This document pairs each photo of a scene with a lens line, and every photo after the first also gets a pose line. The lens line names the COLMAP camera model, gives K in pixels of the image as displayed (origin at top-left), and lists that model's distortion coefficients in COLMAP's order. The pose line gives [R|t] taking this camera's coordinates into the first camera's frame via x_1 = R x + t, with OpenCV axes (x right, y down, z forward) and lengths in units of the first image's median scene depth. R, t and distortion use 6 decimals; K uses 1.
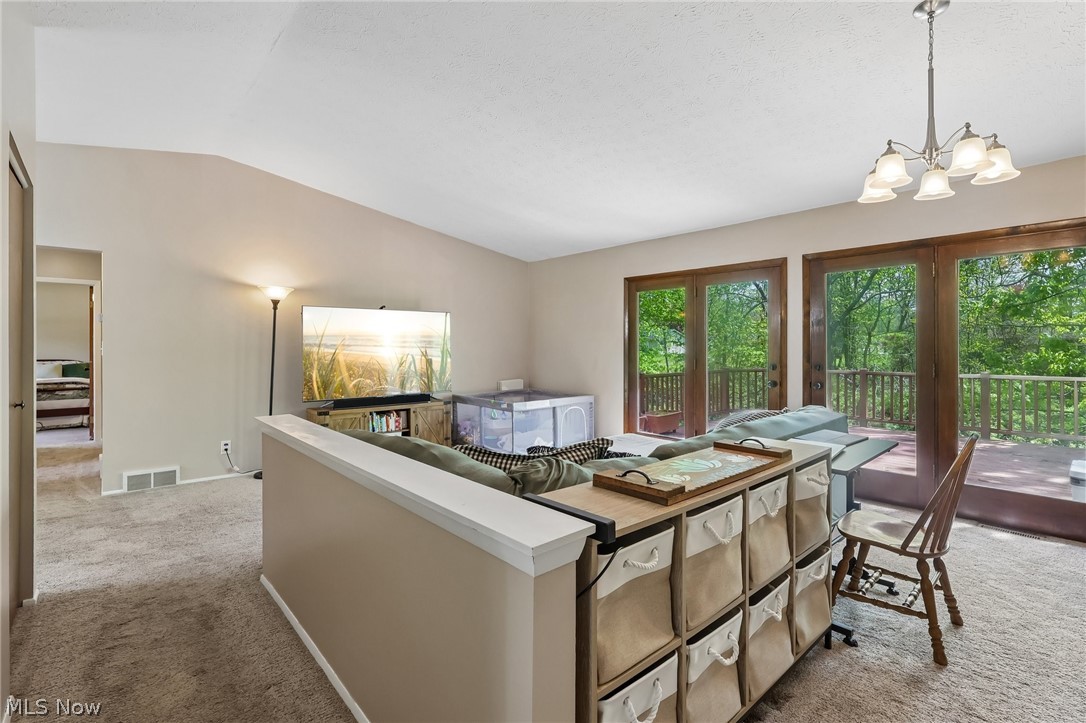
lens RADIAL K [[508.0, 0, 547.2], [0, 508.0, 340.4], [0, 0, 1]] dist [0.000086, 0.000008]
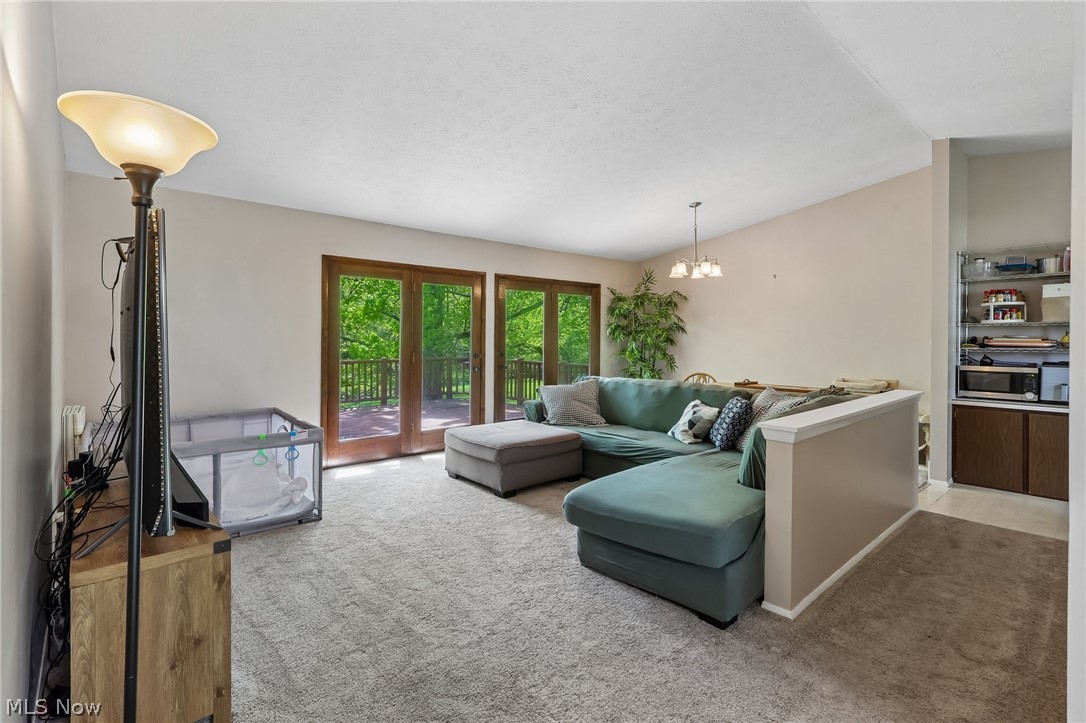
lens RADIAL K [[508.0, 0, 547.2], [0, 508.0, 340.4], [0, 0, 1]] dist [0.000086, 0.000008]
pose [[-0.006393, -0.005573, 0.999964, -0.803923], [-0.000800, 0.999984, 0.005568, 0.009141], [-0.999979, -0.000764, -0.006397, 0.791267]]
